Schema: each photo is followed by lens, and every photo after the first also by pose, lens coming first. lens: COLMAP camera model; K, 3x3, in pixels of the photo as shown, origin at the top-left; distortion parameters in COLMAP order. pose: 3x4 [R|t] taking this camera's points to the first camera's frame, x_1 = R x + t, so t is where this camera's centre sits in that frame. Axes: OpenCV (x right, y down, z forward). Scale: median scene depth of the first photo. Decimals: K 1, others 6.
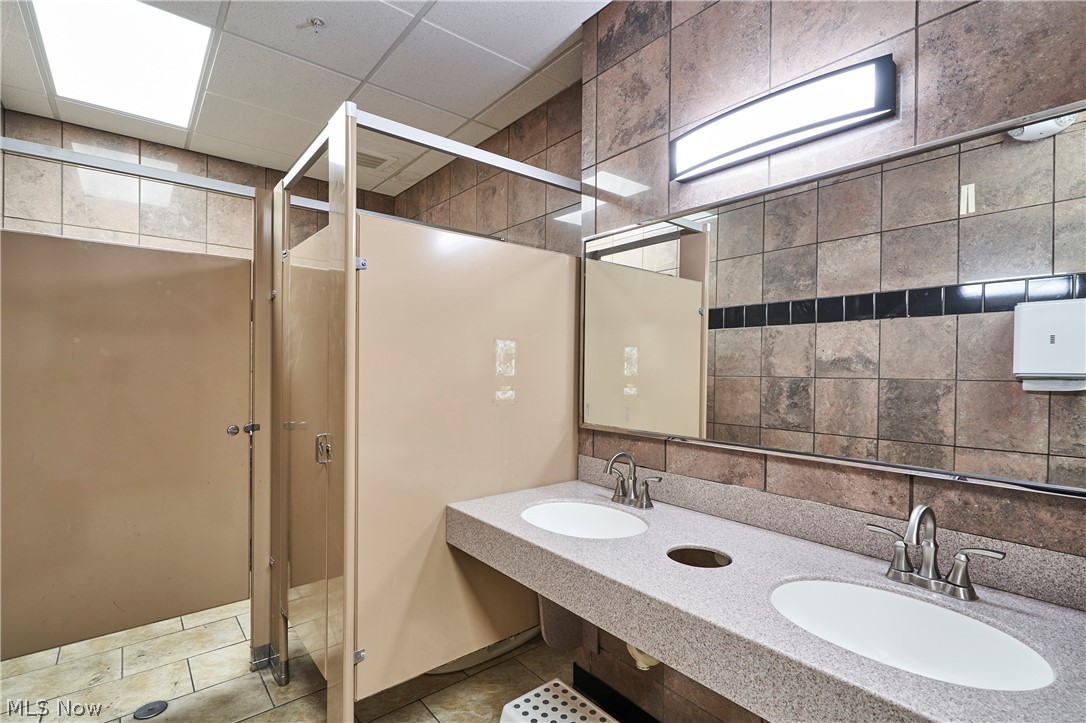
lens RADIAL K [[502.3, 0, 549.3], [0, 502.3, 367.2], [0, 0, 1]] dist [-0.014671, 0.000202]
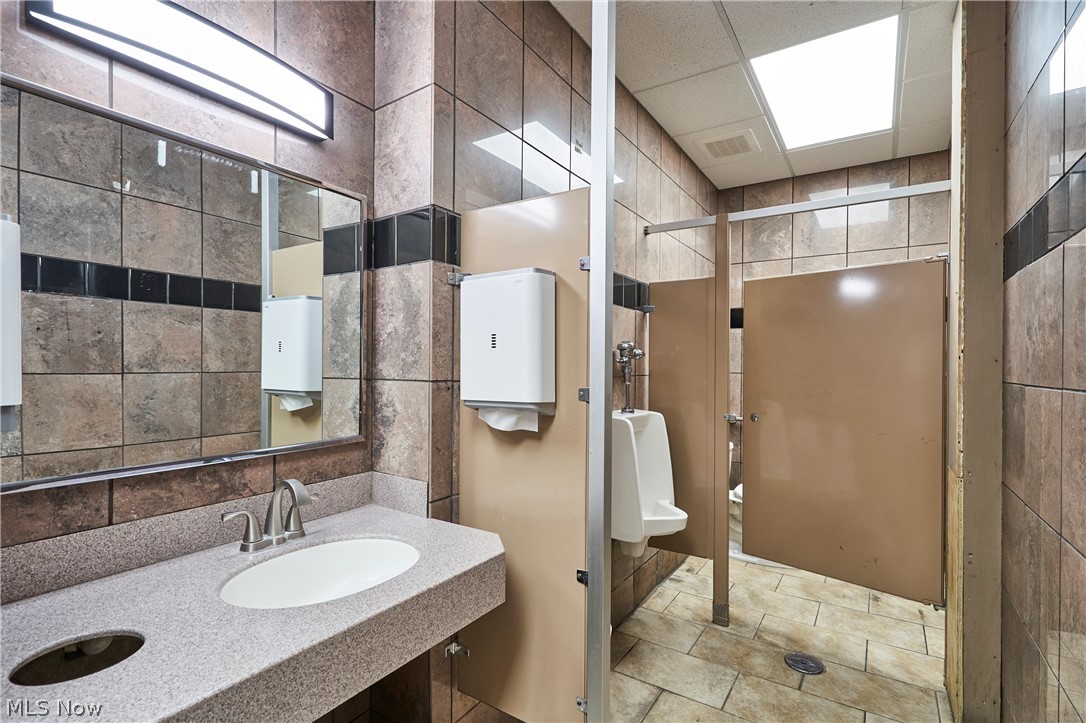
lens RADIAL K [[502.3, 0, 549.5], [0, 502.3, 362.8], [0, 0, 1]] dist [-0.014671, 0.000202]
pose [[-0.292883, -0.006713, 0.956125, -0.532728], [-0.003353, 0.999976, 0.005993, 0.007181], [-0.956142, -0.001450, -0.292899, 0.701700]]
